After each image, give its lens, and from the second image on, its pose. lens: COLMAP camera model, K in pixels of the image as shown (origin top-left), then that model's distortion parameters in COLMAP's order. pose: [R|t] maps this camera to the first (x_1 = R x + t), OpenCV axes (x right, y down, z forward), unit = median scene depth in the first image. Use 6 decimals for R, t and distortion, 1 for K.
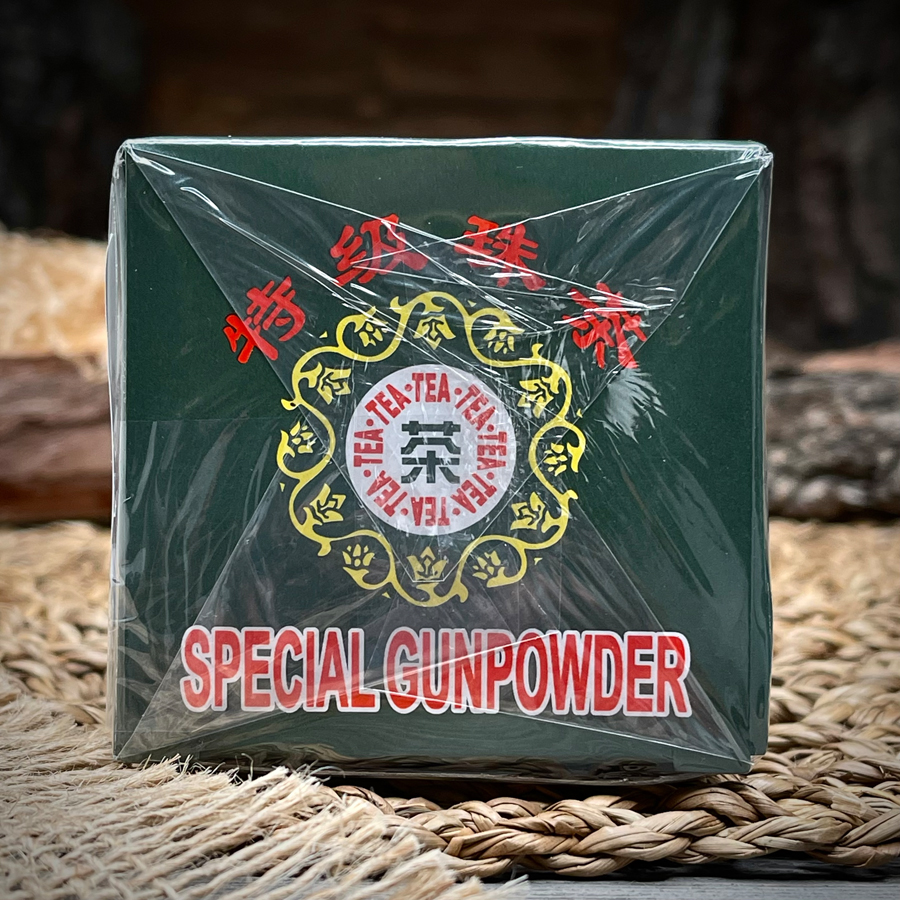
lens RADIAL K [[1901.7, 0, 467.1], [0, 1901.7, 463.1], [0, 0, 1]] dist [-0.041335, 0.000000]
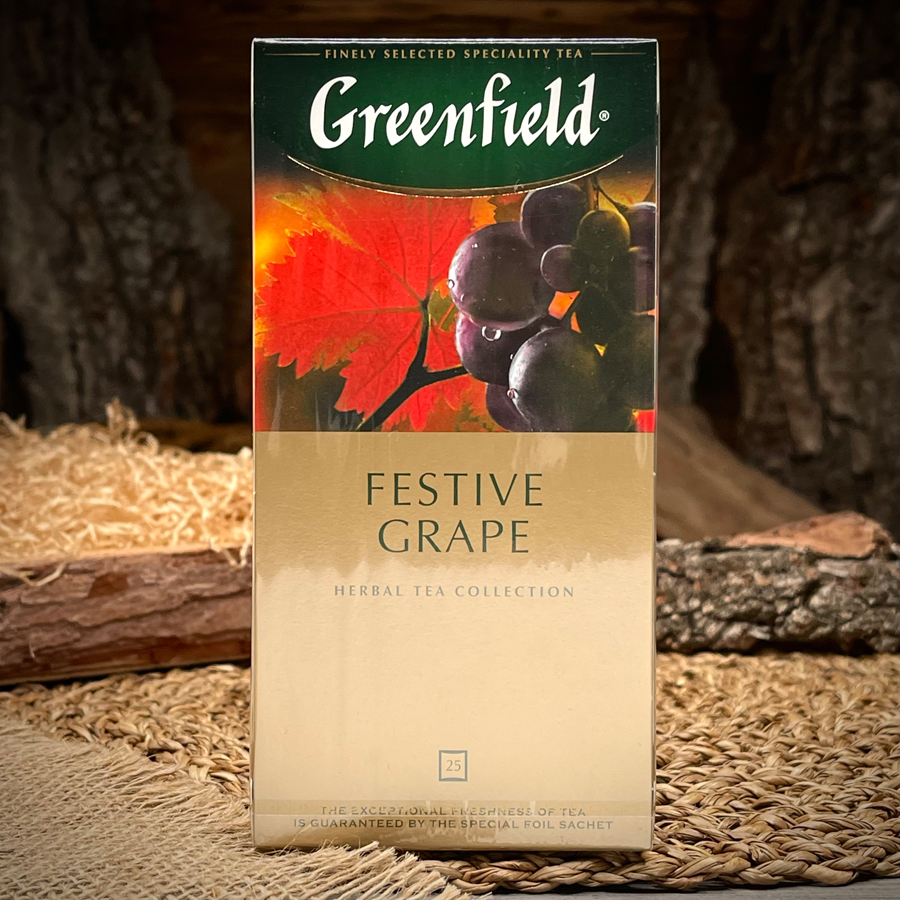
lens RADIAL K [[1876.1, 0, 475.3], [0, 1876.1, 467.3], [0, 0, 1]] dist [0.013337, 0.000000]
pose [[0.999570, -0.014816, -0.025322, 0.042863], [0.014176, 0.999581, -0.025250, -0.126577], [0.025685, 0.024880, 0.999360, -0.703266]]
